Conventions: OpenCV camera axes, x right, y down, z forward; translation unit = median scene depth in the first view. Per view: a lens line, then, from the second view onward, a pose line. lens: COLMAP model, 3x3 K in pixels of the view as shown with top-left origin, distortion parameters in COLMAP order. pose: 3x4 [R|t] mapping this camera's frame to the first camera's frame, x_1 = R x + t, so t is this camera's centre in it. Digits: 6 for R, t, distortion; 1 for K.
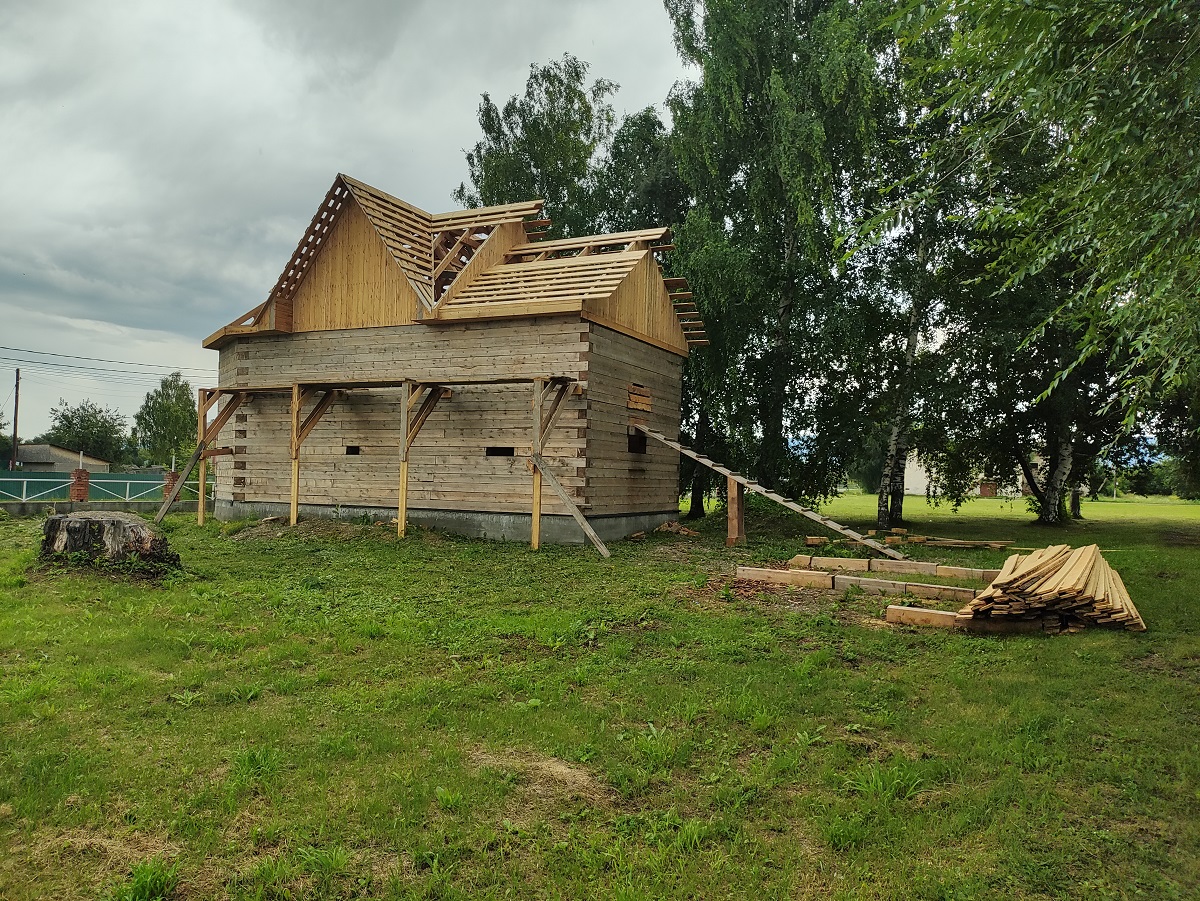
lens RADIAL K [[885.7, 0, 600.0], [0, 885.7, 450.5], [0, 0, 1]] dist [0.111787, -0.163086]
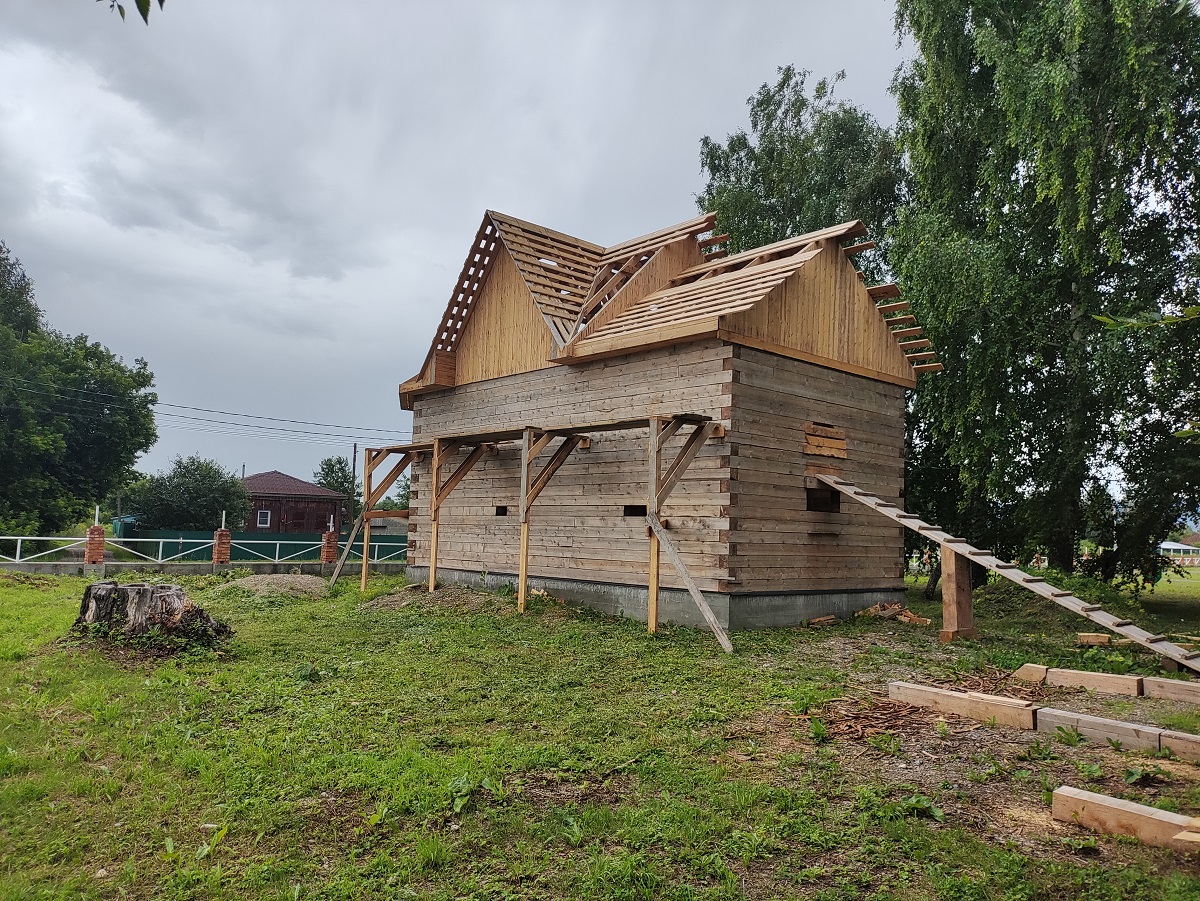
lens RADIAL K [[885.7, 0, 600.0], [0, 885.7, 450.5], [0, 0, 1]] dist [0.111787, -0.163086]
pose [[0.931655, -0.031183, -0.362003, 0.148928], [0.004917, 0.997301, -0.073252, 0.005560], [0.363311, 0.066465, 0.929294, 0.215252]]
